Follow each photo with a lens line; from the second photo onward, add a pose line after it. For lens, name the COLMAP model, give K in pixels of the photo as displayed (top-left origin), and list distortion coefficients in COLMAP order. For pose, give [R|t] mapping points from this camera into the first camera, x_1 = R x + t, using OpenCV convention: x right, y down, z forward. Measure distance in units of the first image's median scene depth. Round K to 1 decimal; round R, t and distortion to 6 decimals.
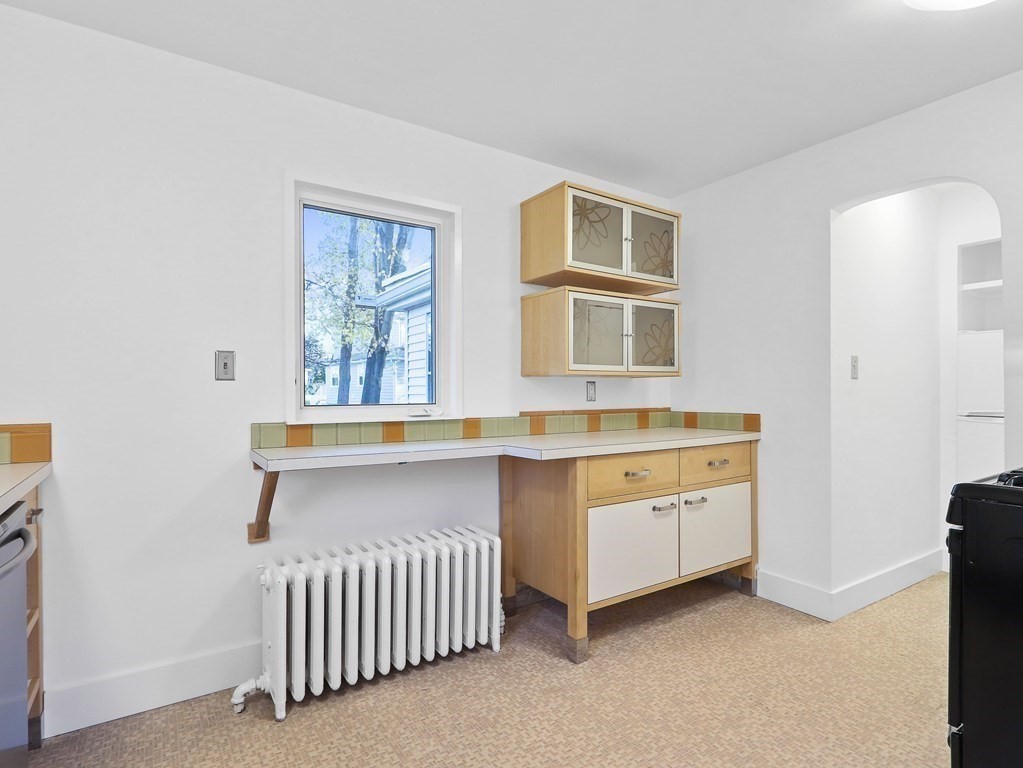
lens RADIAL K [[528.3, 0, 518.1], [0, 528.3, 387.9], [0, 0, 1]] dist [0.006625, -0.001762]
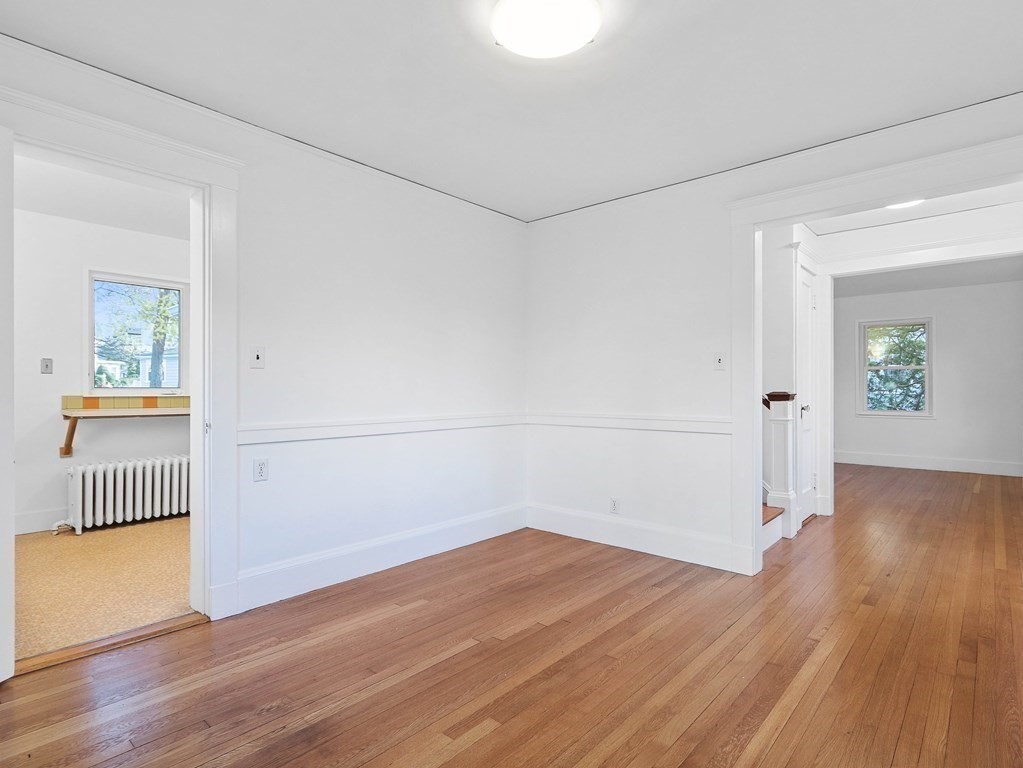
lens RADIAL K [[528.3, 0, 501.8], [0, 528.3, 384.6], [0, 0, 1]] dist [0.006625, -0.001762]
pose [[0.970917, 0.004438, 0.239377, 0.597411], [-0.004472, 0.999990, -0.000404, 0.019503], [-0.239376, -0.000678, 0.970927, -1.276667]]
